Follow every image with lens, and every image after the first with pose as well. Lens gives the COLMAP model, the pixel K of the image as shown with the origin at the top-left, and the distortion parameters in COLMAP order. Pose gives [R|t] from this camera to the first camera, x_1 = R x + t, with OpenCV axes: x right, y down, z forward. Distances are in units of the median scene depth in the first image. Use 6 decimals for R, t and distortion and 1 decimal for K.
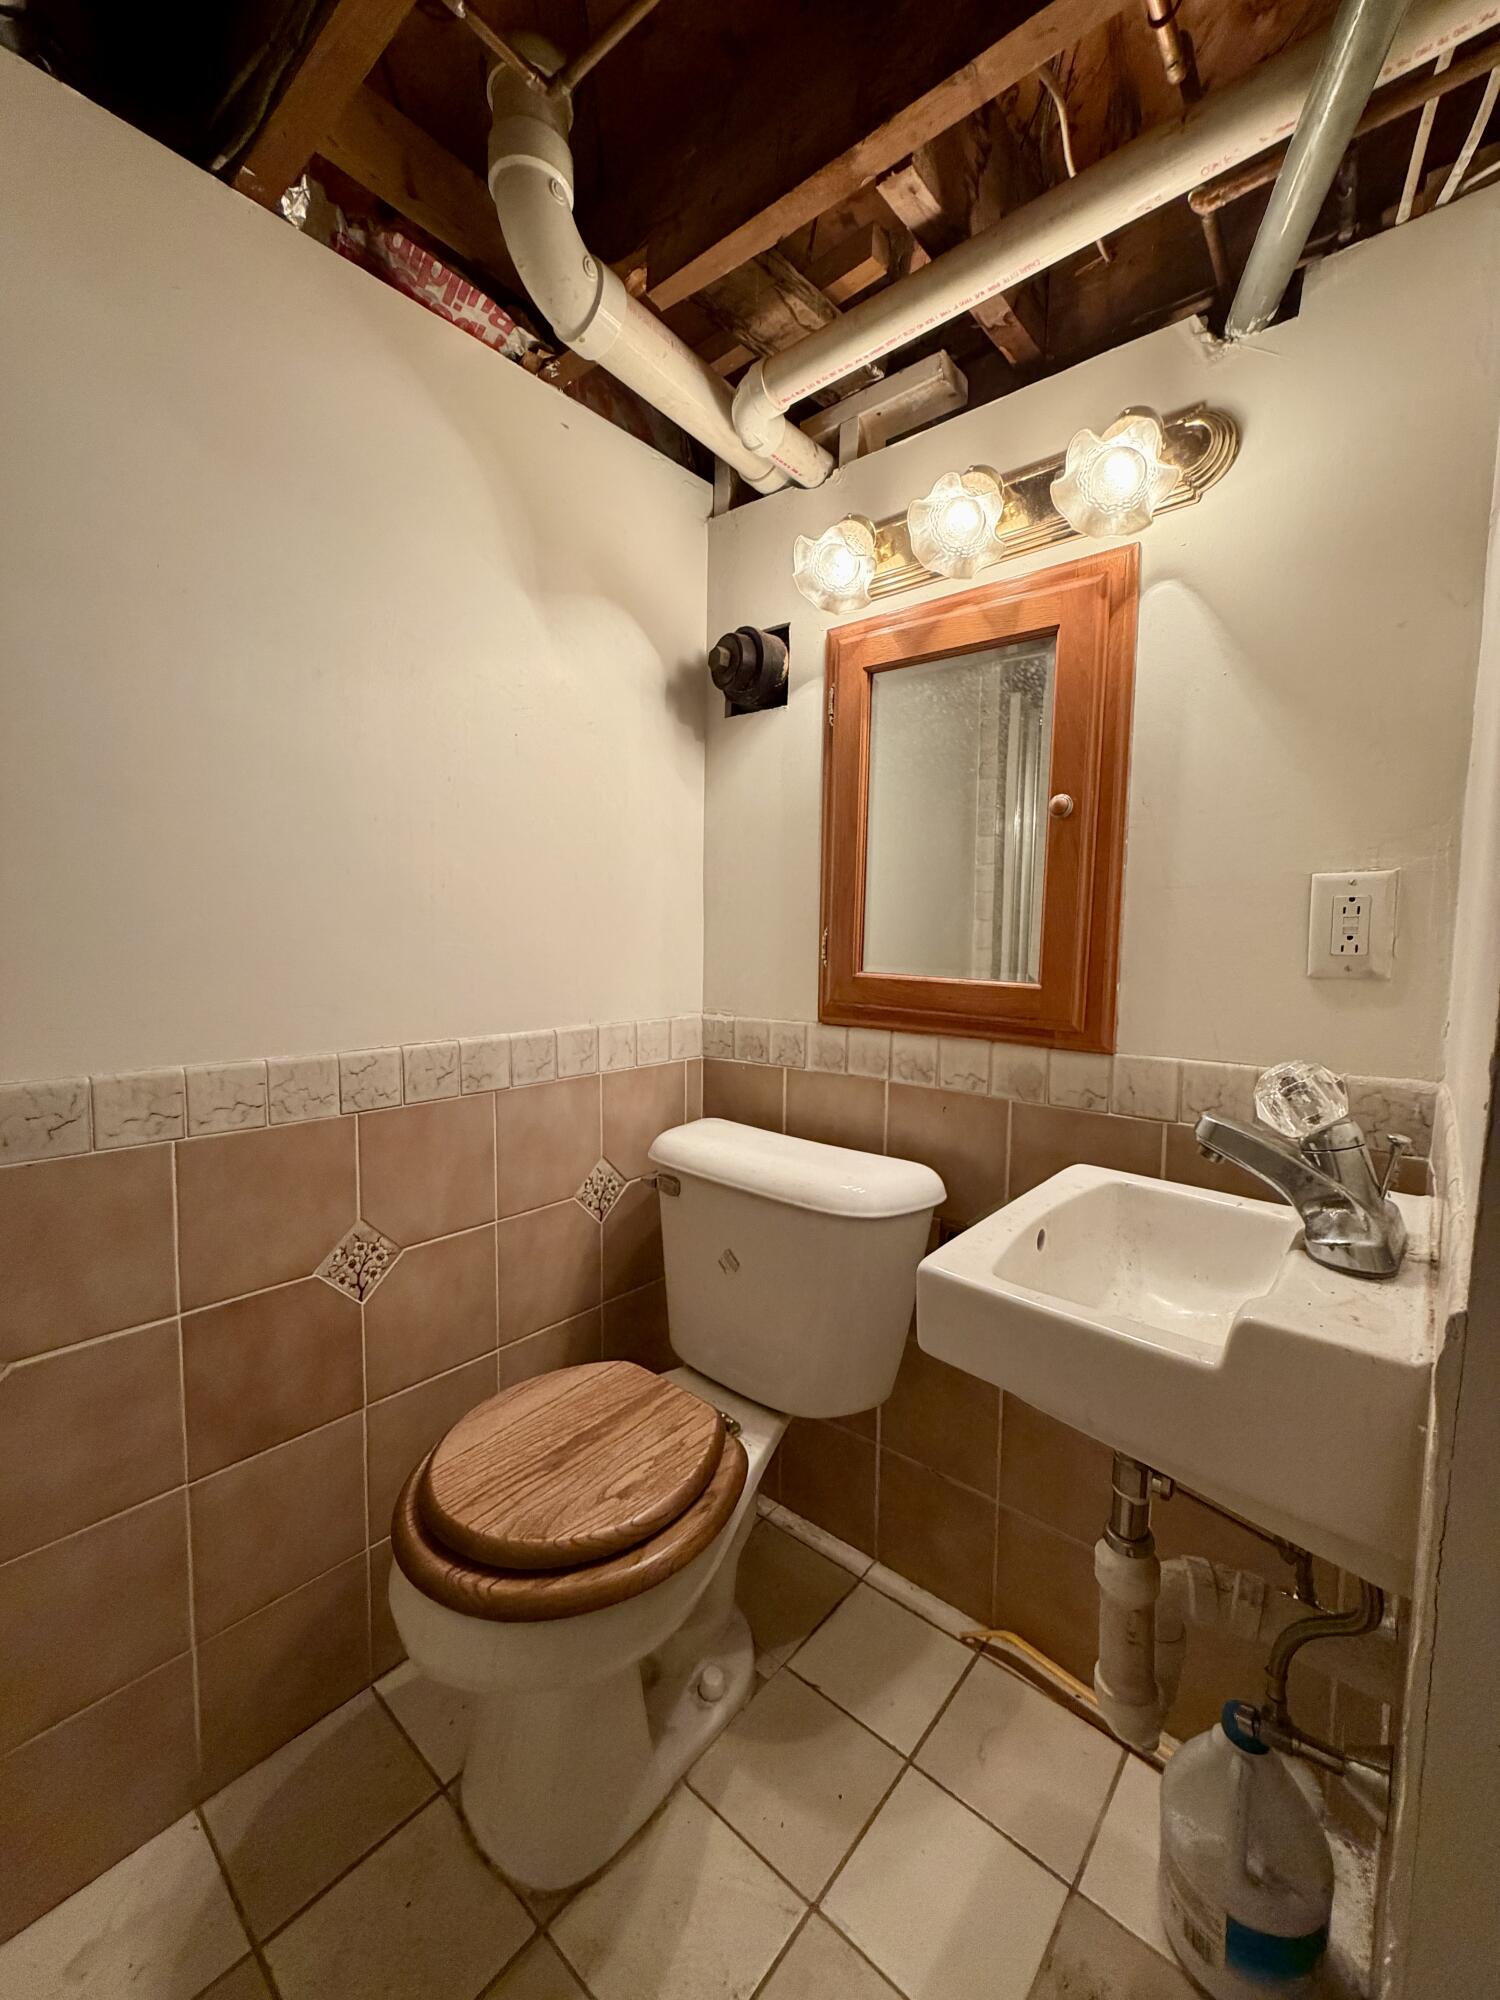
lens RADIAL K [[801.8, 0, 750.9], [0, 801.8, 992.1], [0, 0, 1]] dist [0.000252, 0.000553]
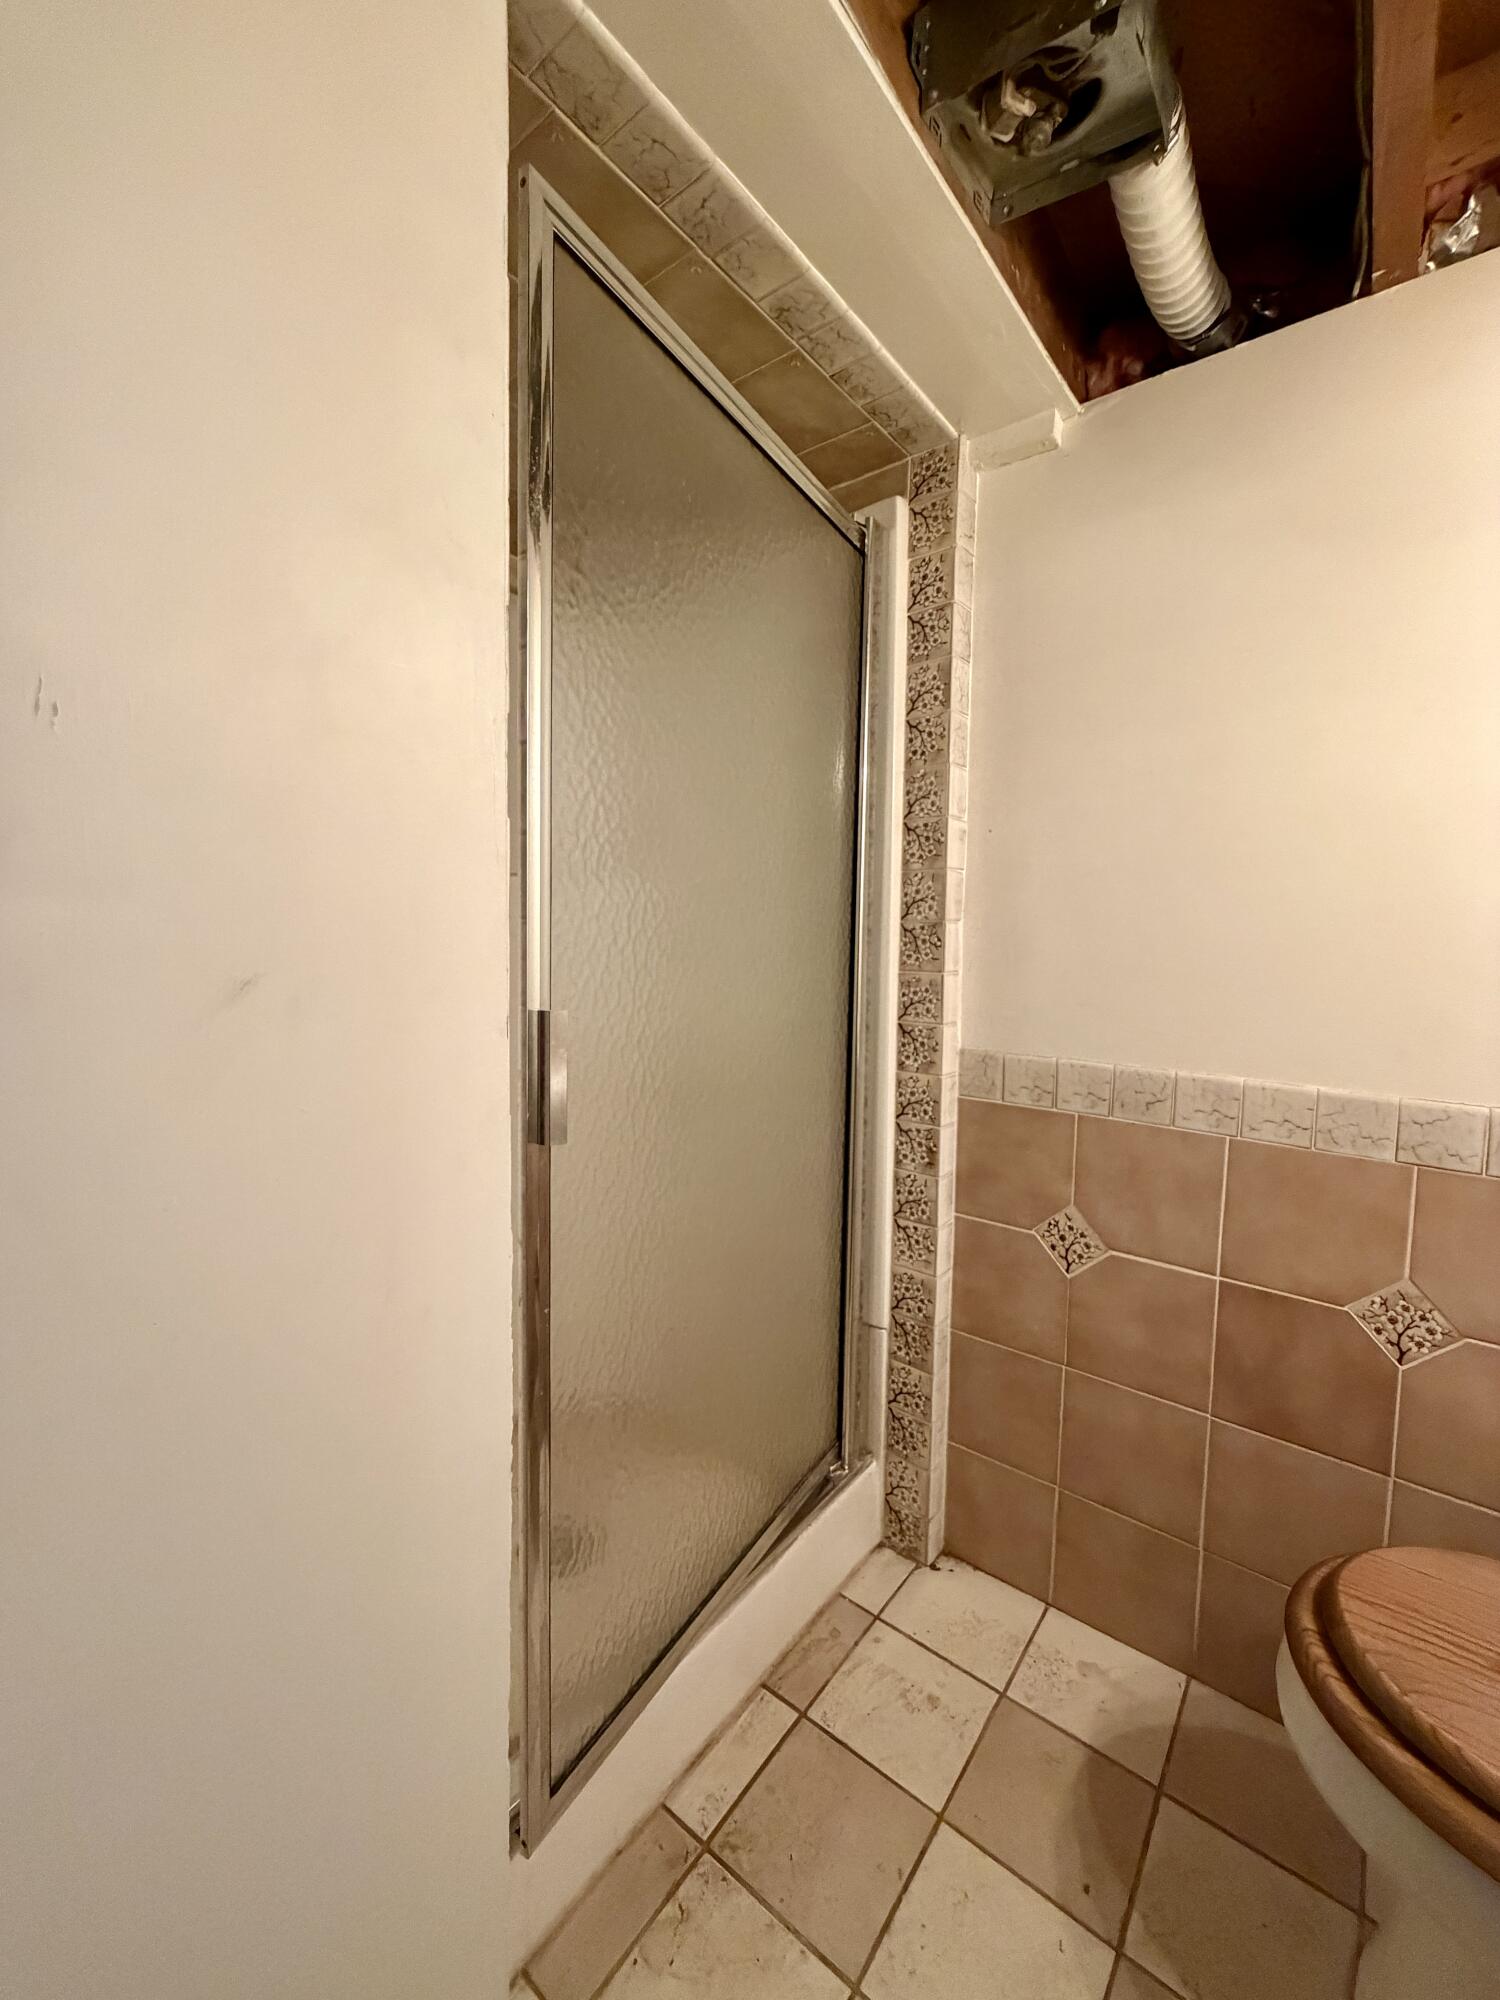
lens RADIAL K [[801.8, 0, 750.7], [0, 801.8, 999.5], [0, 0, 1]] dist [0.000252, 0.000553]
pose [[0.037004, 0.065498, -0.997166, 0.438360], [-0.095663, 0.993499, 0.061707, -0.028320], [0.994726, 0.093108, 0.043029, 0.178929]]
